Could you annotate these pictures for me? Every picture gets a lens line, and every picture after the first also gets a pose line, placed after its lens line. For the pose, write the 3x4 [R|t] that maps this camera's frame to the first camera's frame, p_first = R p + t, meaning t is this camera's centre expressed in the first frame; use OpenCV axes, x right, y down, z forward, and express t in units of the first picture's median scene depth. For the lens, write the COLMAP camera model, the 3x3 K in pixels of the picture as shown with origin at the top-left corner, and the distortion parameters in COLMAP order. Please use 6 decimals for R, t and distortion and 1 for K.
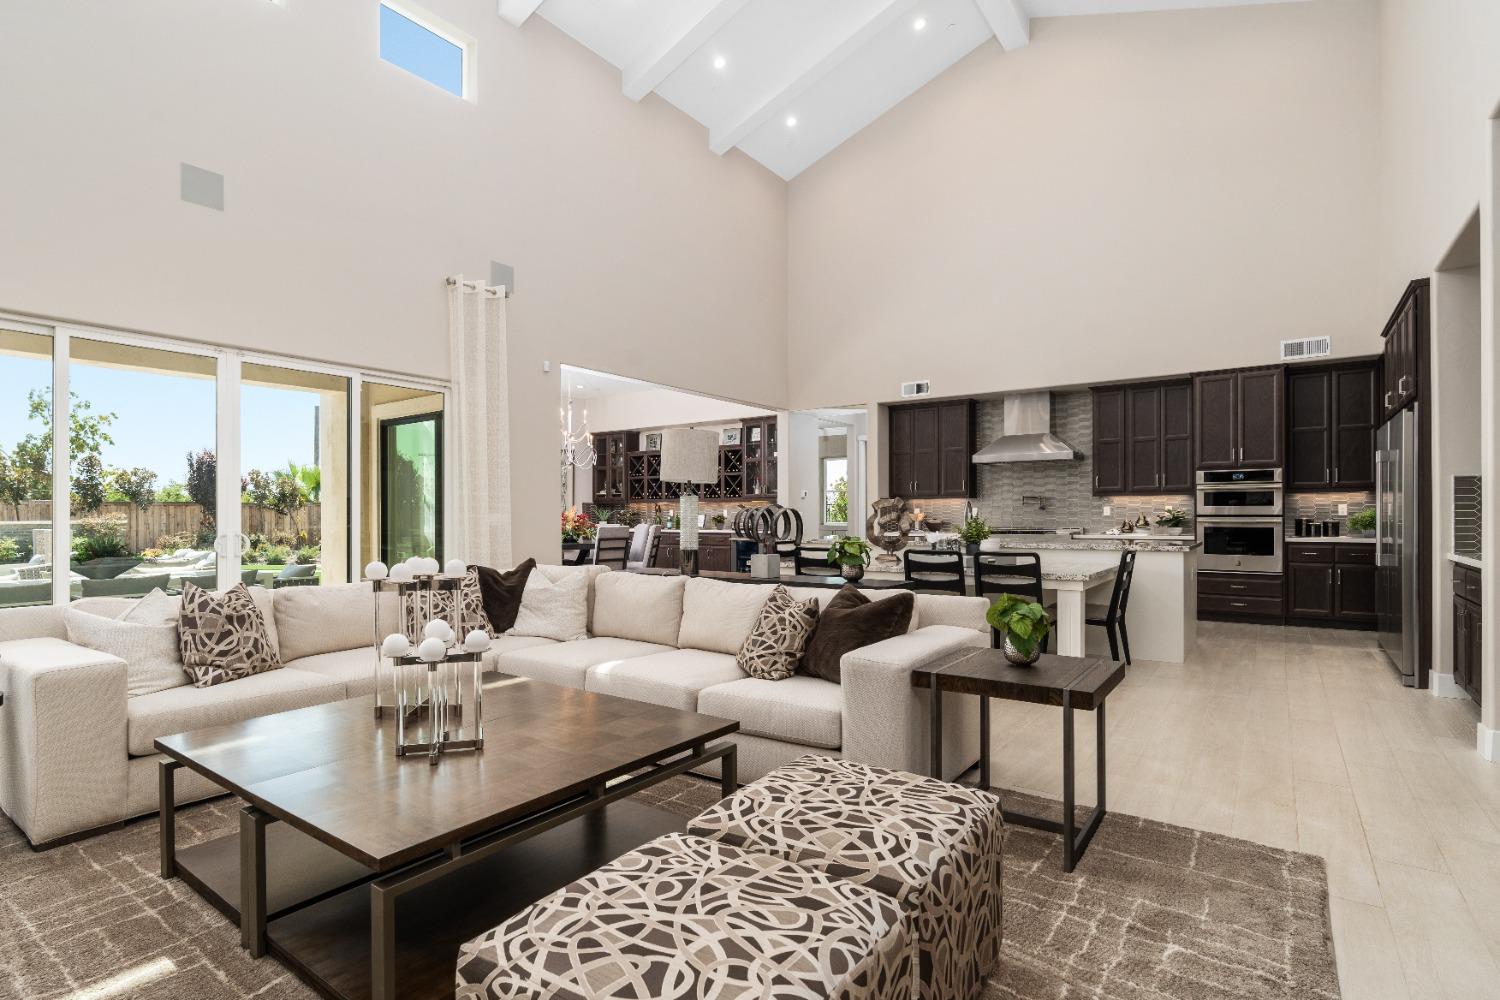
lens RADIAL K [[732.0, 0, 741.8], [0, 732.0, 516.4], [0, 0, 1]] dist [-0.006060, -0.000263]
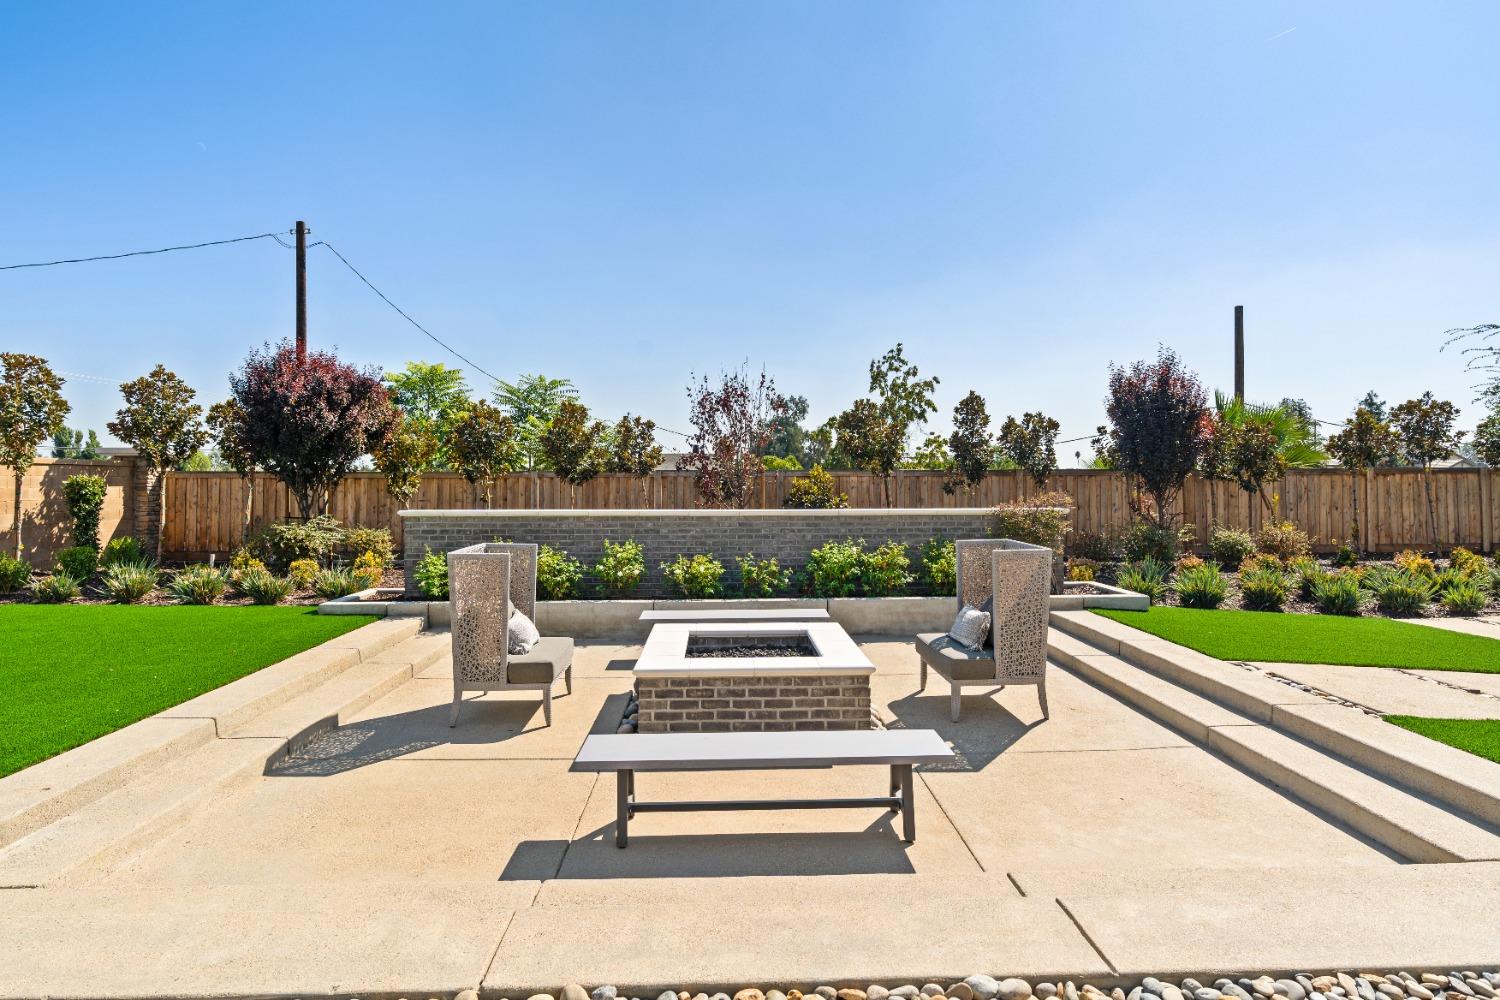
lens RADIAL K [[772.7, 0, 748.9], [0, 772.7, 491.2], [0, 0, 1]] dist [-0.006177, 0.001056]
pose [[0.608368, 0.006704, -0.793627, -1.303149], [0.000666, 0.999960, 0.008957, -0.022387], [0.793655, -0.005978, 0.608339, 1.201853]]
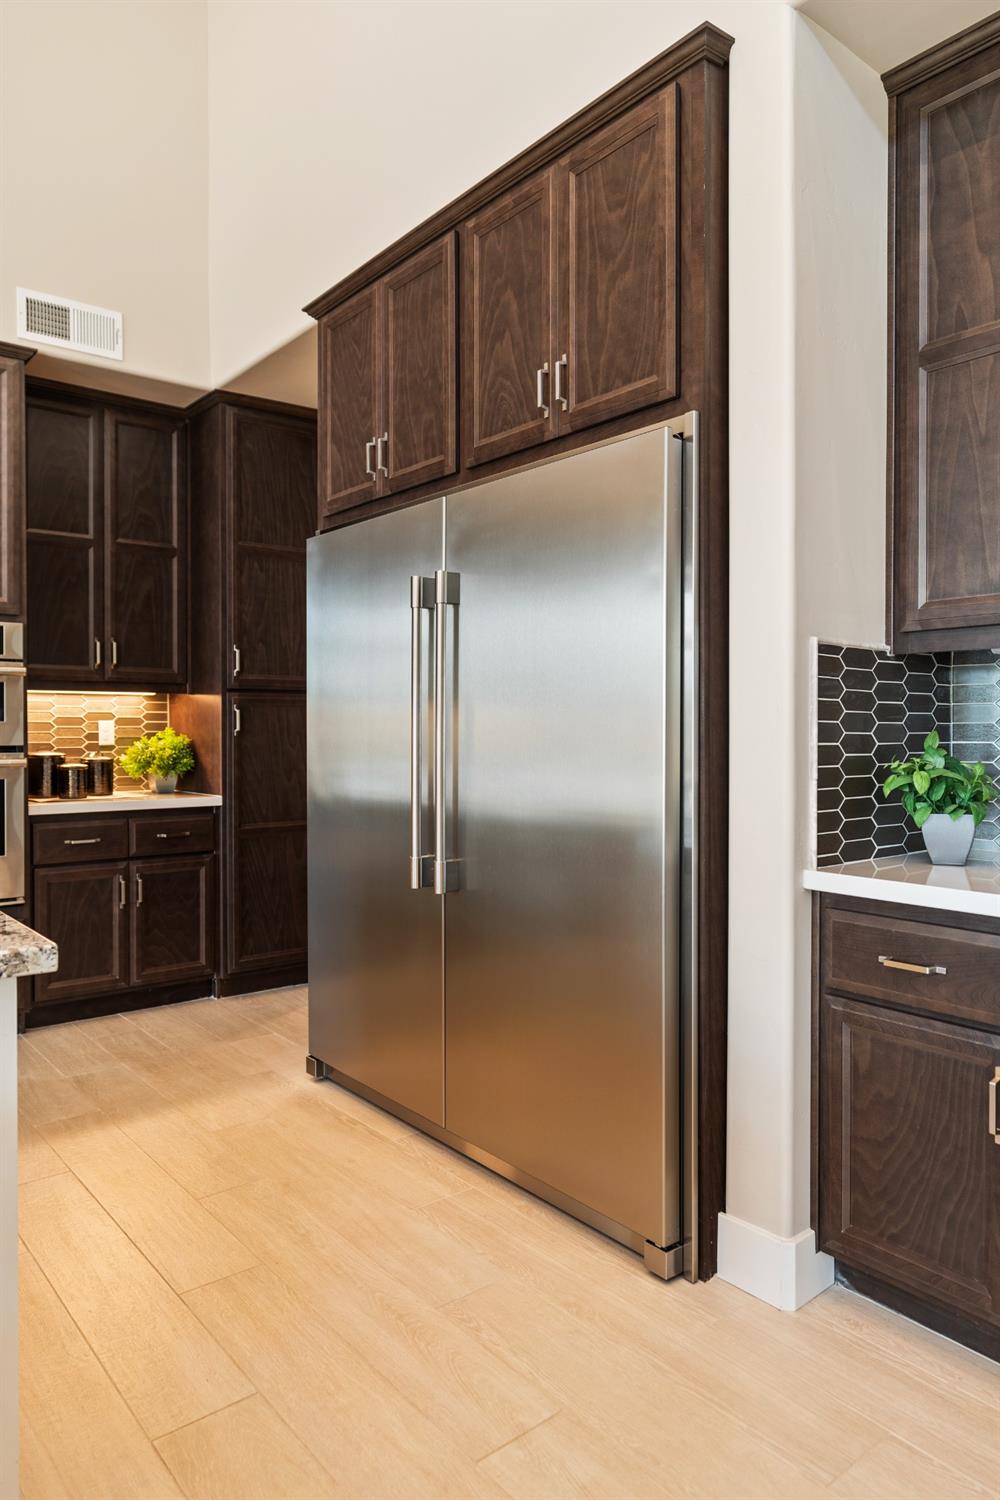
lens RADIAL K [[1002.6, 0, 502.8], [0, 1002.6, 740.8], [0, 0, 1]] dist [-0.002003, 0.002250]
pose [[0.263409, -0.005491, 0.964669, 0.274980], [0.001833, 0.999985, 0.005192, -0.006121], [-0.964682, 0.000400, 0.263415, 0.563879]]
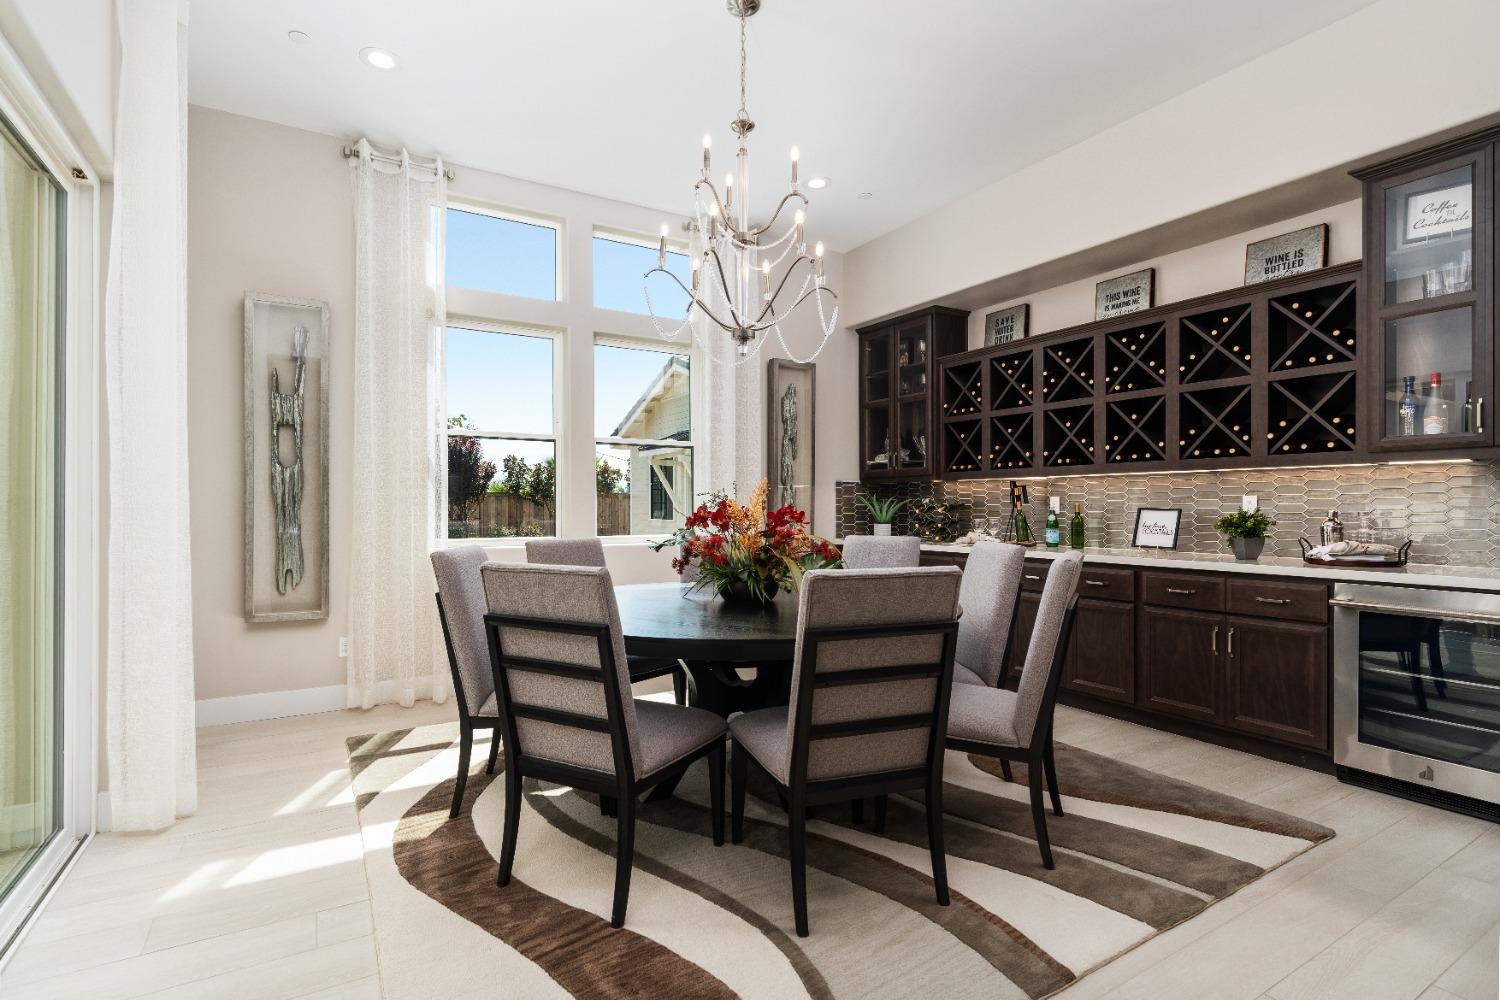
lens RADIAL K [[732.0, 0, 746.5], [0, 732.0, 505.9], [0, 0, 1]] dist [-0.006060, -0.000263]
pose [[0.918099, 0.002336, -0.396343, -0.150104], [-0.003558, 0.999991, -0.002349, -0.004529], [0.396334, 0.003566, 0.918099, 0.942097]]
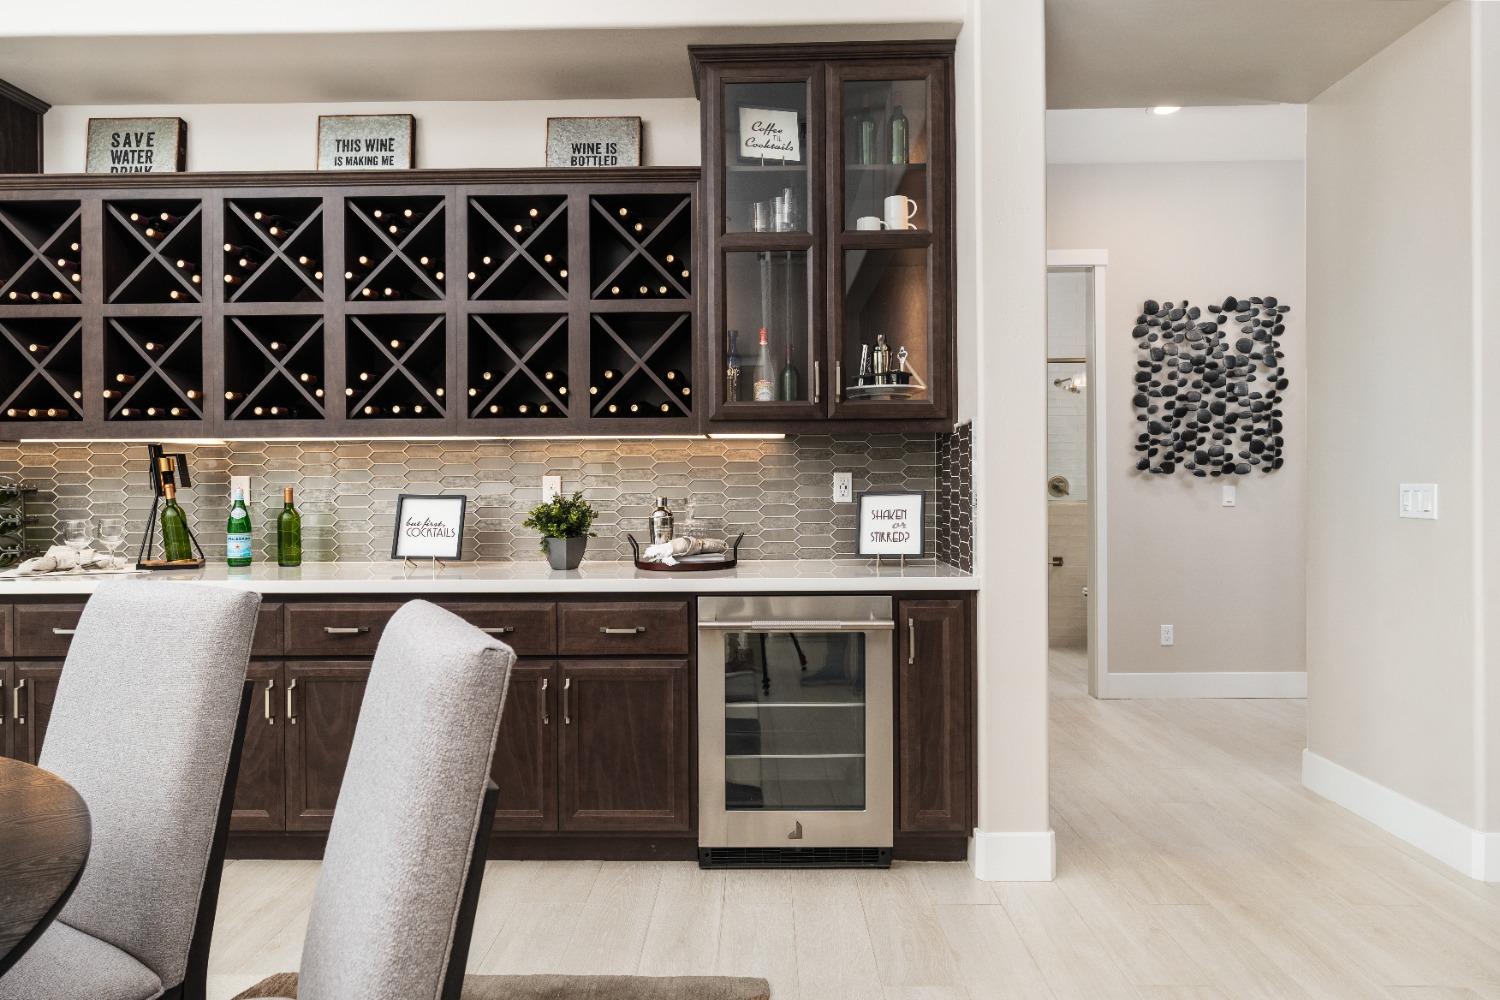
lens RADIAL K [[860.8, 0, 750.2], [0, 860.8, 489.9], [0, 0, 1]] dist [-0.001395, 0.005004]
pose [[0.828933, -0.001510, 0.559346, -0.183386], [0.004289, 0.999984, -0.003656, -0.005337], [-0.559332, 0.005430, 0.828926, 1.135013]]
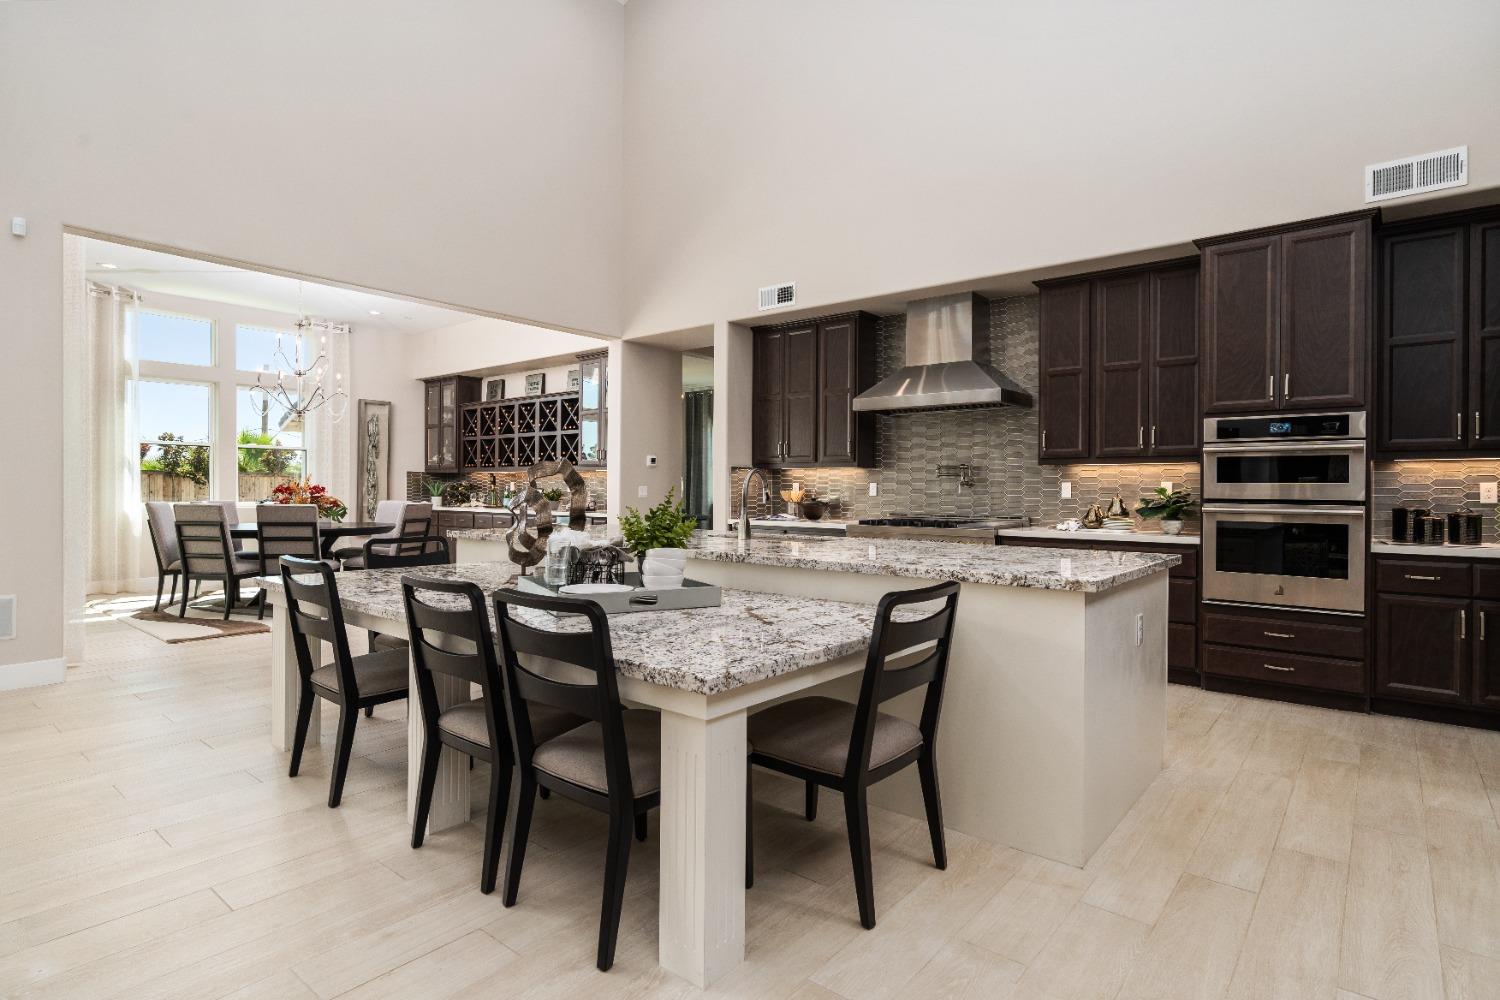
lens RADIAL K [[772.7, 0, 746.4], [0, 772.7, 489.6], [0, 0, 1]] dist [-0.006177, 0.001056]
pose [[0.997614, 0.010795, -0.068182, 0.308124], [-0.011006, 0.999936, -0.002722, -0.003280], [0.068149, 0.003465, 0.997669, 0.385385]]
